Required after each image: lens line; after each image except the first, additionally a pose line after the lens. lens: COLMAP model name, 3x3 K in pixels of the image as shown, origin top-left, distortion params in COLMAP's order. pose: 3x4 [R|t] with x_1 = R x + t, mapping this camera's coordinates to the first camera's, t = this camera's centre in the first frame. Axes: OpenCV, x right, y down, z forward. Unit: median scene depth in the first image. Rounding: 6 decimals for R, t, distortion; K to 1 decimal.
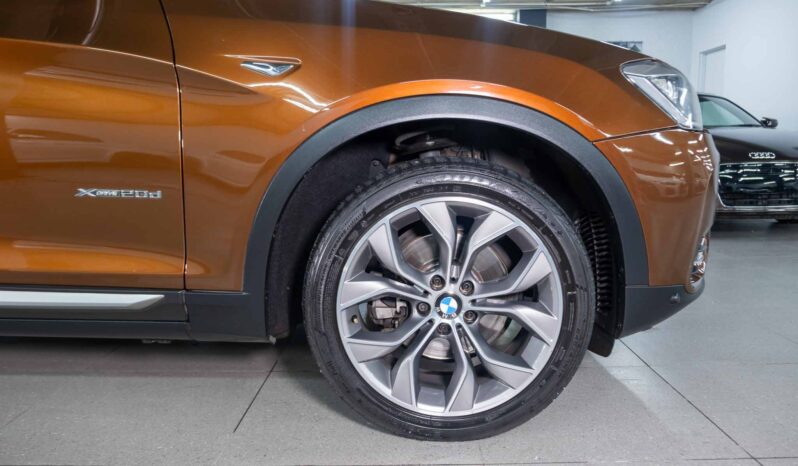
lens RADIAL K [[619.3, 0, 400.5], [0, 619.3, 233.8], [0, 0, 1]] dist [0.004959, 0.002369]
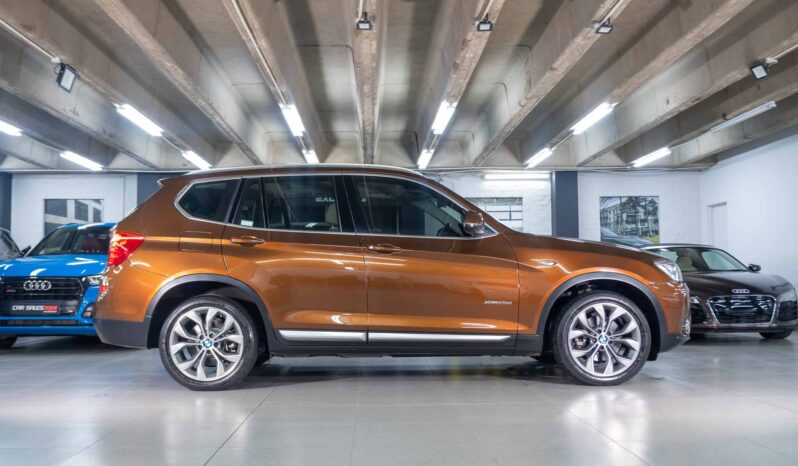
lens RADIAL K [[796.9, 0, 397.8], [0, 796.9, 236.9], [0, 0, 1]] dist [0.094159, 0.000000]
pose [[0.998943, -0.000460, 0.045973, -1.112724], [0.009378, 0.980965, -0.193956, 0.378234], [-0.045009, 0.194182, 0.979932, -2.929044]]
